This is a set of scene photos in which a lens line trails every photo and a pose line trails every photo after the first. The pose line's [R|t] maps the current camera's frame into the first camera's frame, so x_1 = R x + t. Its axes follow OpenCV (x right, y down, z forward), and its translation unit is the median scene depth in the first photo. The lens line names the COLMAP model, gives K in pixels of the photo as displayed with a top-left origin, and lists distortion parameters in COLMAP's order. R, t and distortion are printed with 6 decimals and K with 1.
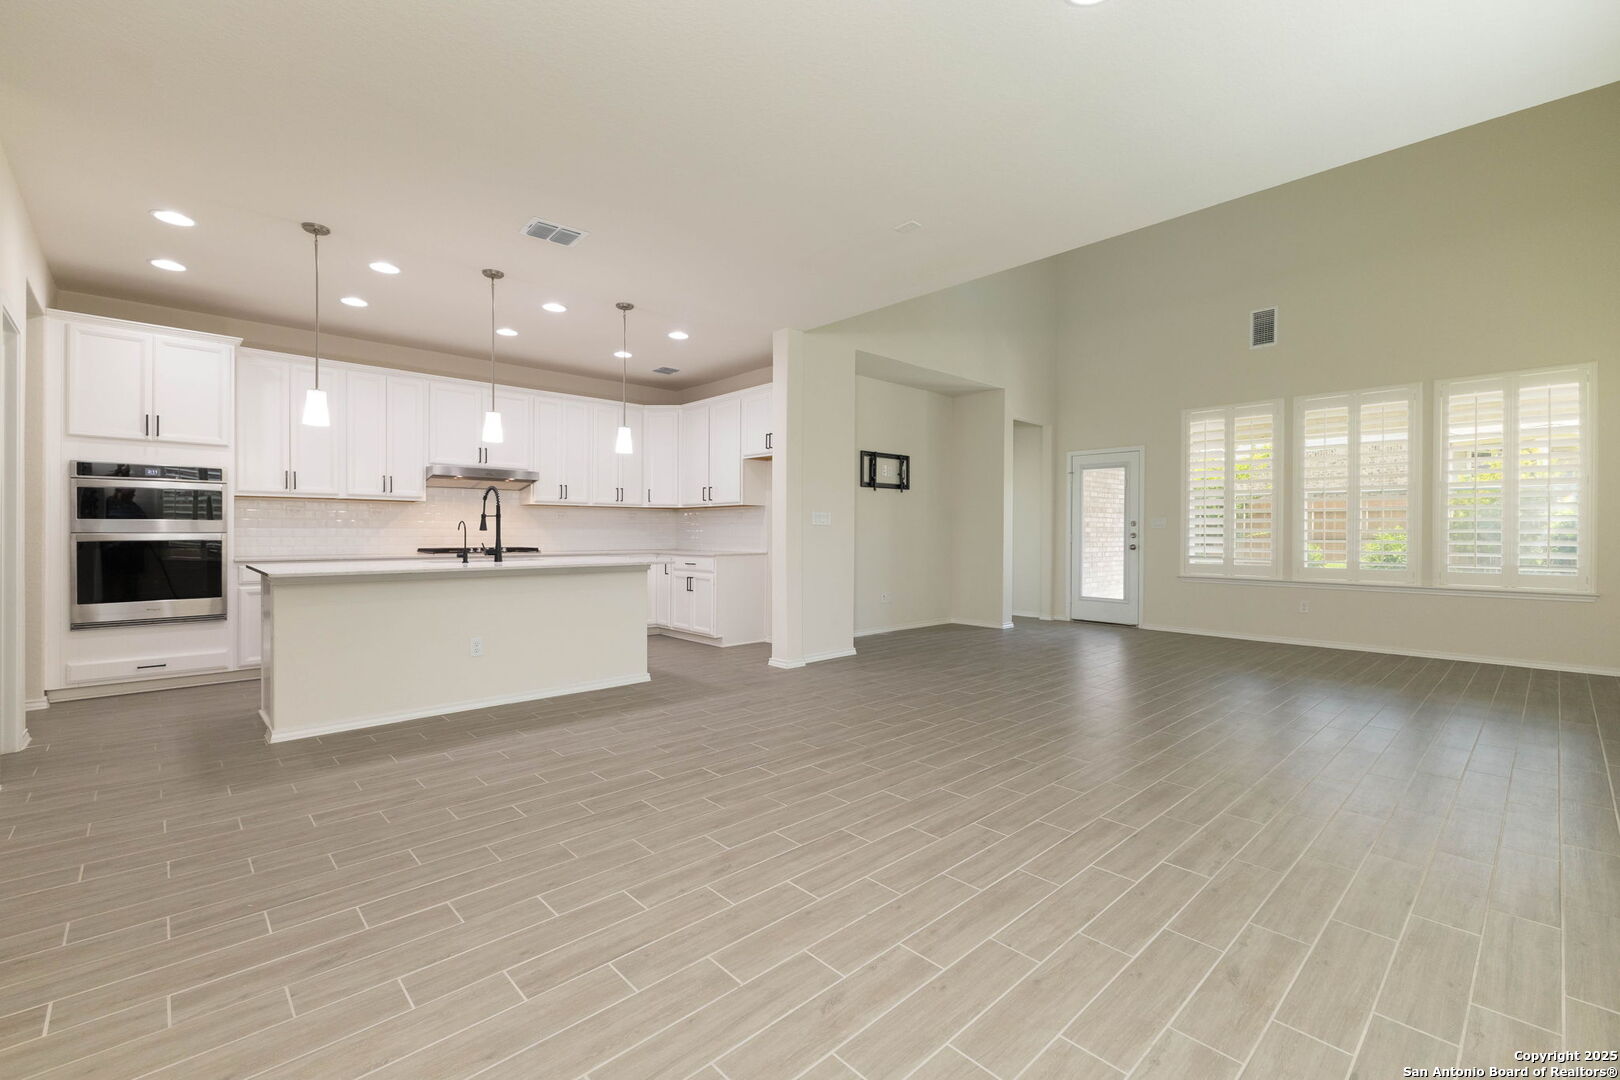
lens RADIAL K [[693.1, 0, 811.4], [0, 693.1, 536.8], [0, 0, 1]] dist [0.007628, -0.000987]
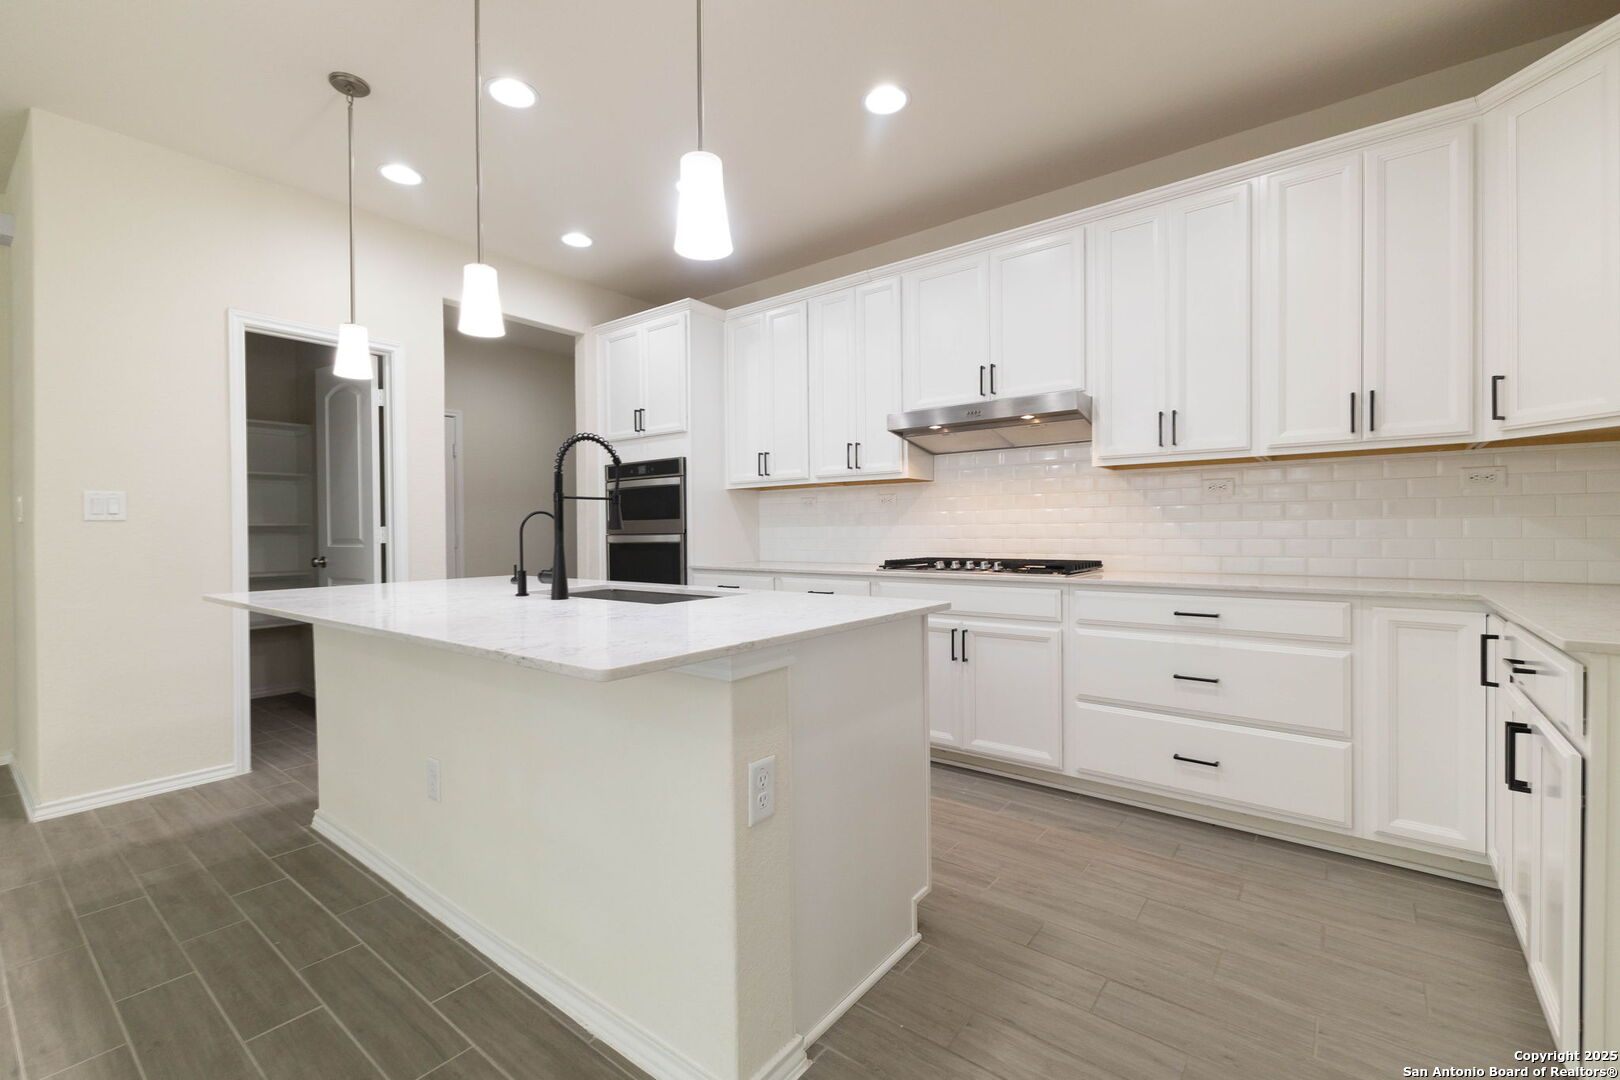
lens RADIAL K [[693.1, 0, 809.3], [0, 693.1, 531.8], [0, 0, 1]] dist [0.007628, -0.000987]
pose [[0.153423, -0.006113, -0.988142, 0.016008], [0.002266, 0.999980, -0.005835, -0.003213], [0.988158, -0.001344, 0.153434, 1.072153]]
